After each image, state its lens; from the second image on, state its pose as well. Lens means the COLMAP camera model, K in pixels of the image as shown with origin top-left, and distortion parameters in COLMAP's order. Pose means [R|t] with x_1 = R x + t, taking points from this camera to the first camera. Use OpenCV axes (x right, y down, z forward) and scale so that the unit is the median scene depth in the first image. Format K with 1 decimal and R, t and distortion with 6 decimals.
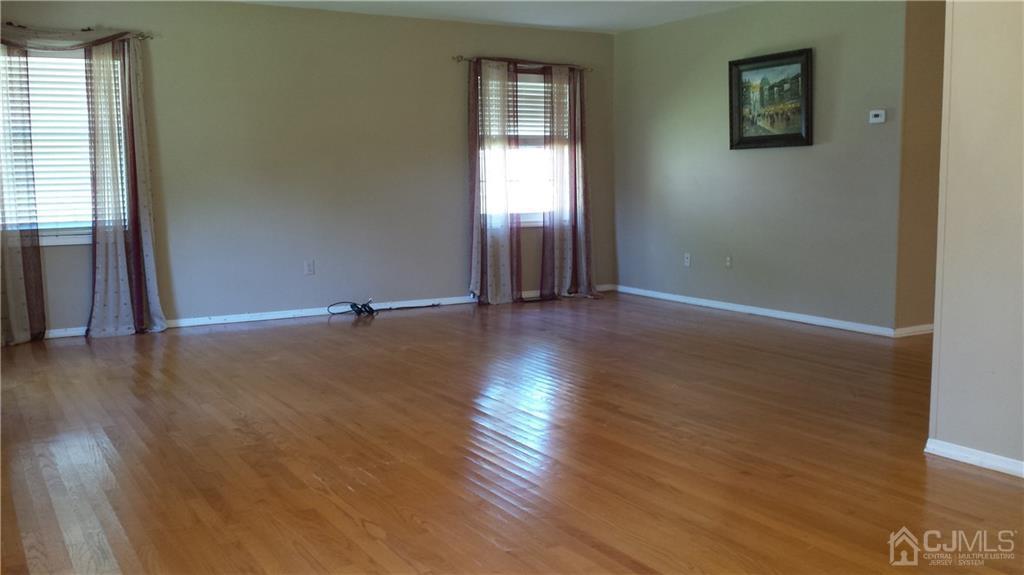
lens RADIAL K [[955.5, 0, 512.0], [0, 955.5, 287.5], [0, 0, 1]] dist [0.142513, -0.299434]
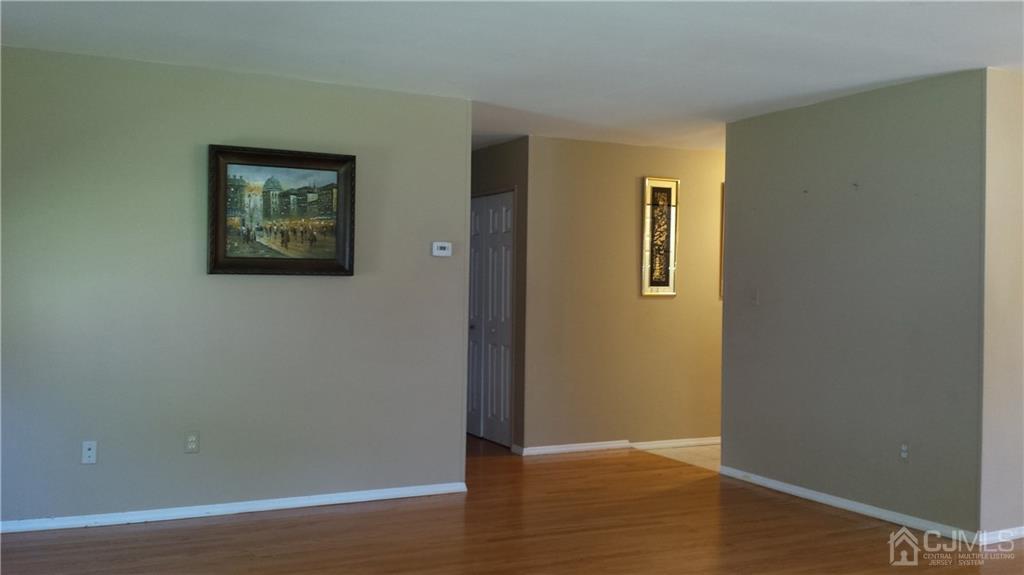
lens RADIAL K [[955.5, 0, 512.0], [0, 955.5, 287.5], [0, 0, 1]] dist [0.142513, -0.299434]
pose [[0.085838, 0.018182, 0.996143, -0.443987], [0.102772, 0.994338, -0.027005, -0.098310], [-0.990994, 0.104694, 0.083484, 0.771421]]
